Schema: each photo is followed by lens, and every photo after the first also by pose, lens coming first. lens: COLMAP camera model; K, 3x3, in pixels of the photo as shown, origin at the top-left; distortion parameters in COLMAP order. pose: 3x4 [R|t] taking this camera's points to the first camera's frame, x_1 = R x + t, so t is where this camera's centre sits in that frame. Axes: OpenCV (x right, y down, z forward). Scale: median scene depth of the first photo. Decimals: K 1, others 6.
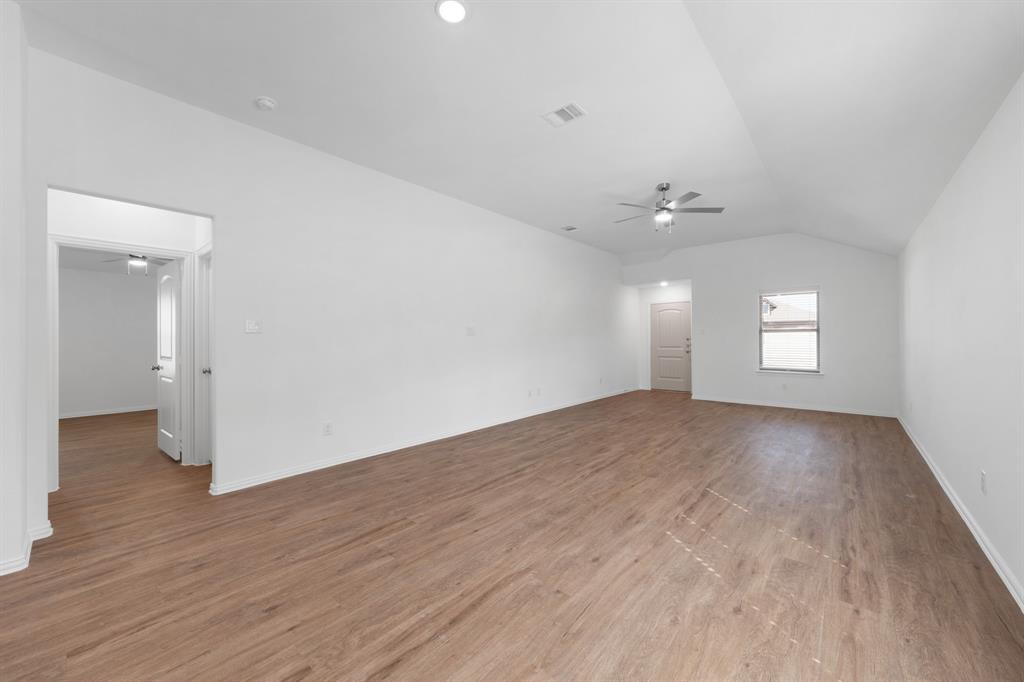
lens RADIAL K [[385.7, 0, 503.5], [0, 385.7, 339.0], [0, 0, 1]] dist [-0.000707, 0.000170]
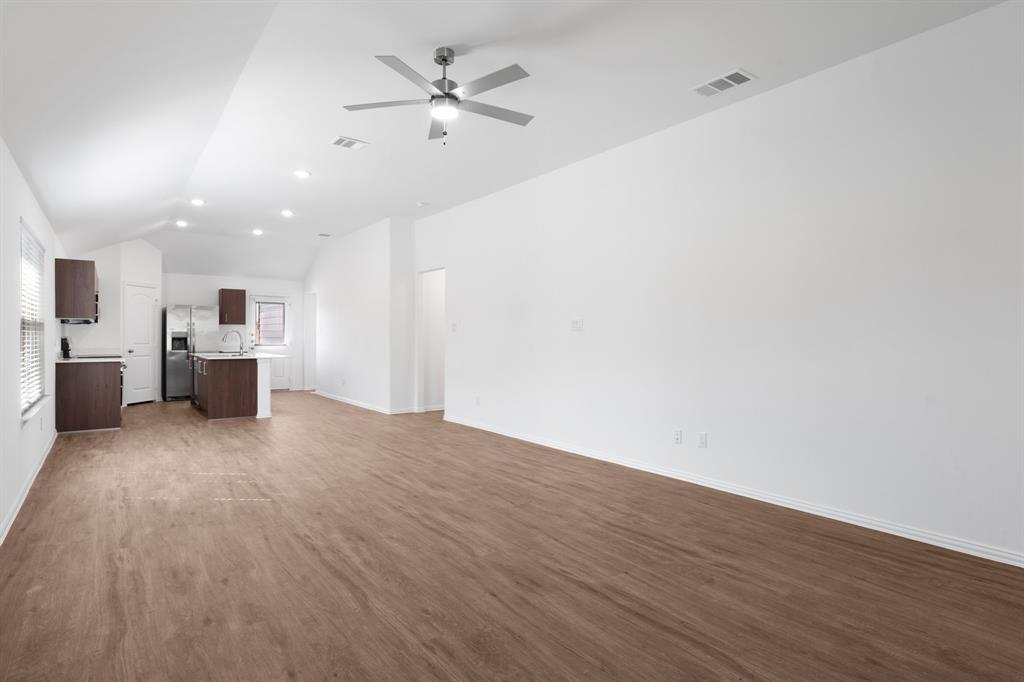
lens RADIAL K [[523.7, 0, 516.6], [0, 523.7, 334.7], [0, 0, 1]] dist [-0.004347, -0.001761]
pose [[-0.181292, 0.001257, -0.983428, 1.733175], [-0.005317, 0.999983, 0.002259, -0.004408], [0.983415, 0.005638, -0.181283, 1.902210]]
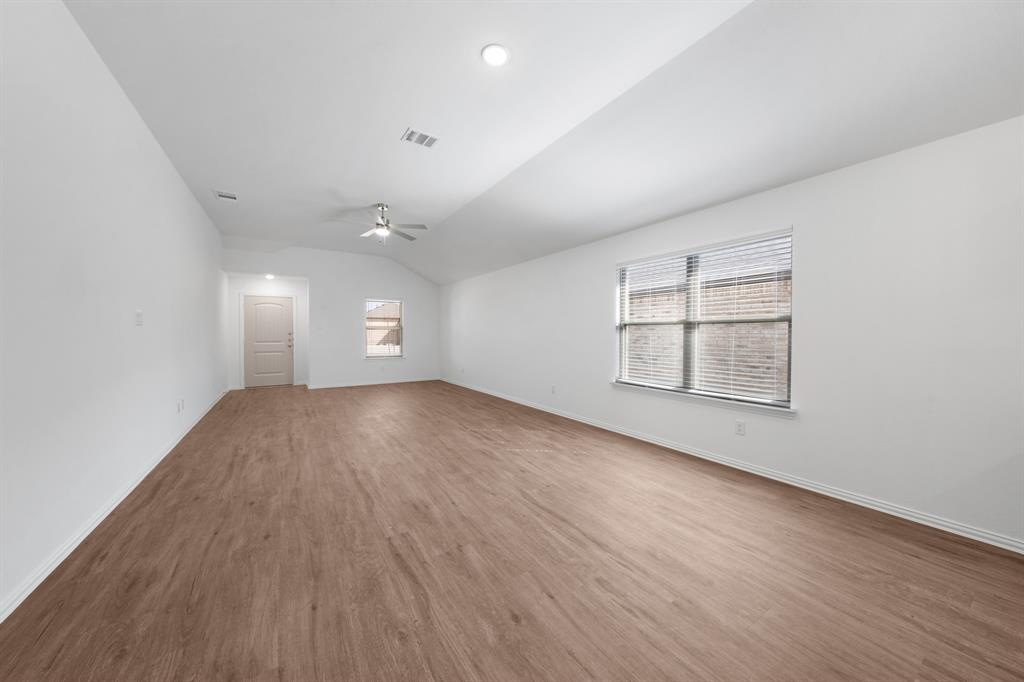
lens RADIAL K [[352.2, 0, 522.9], [0, 352.2, 337.4], [0, 0, 1]] dist [-0.002064, -0.000227]
pose [[0.255513, -0.005170, 0.966792, -0.843279], [-0.002847, 0.999977, 0.006100, 0.008204], [-0.966802, -0.004312, 0.255492, 0.457234]]
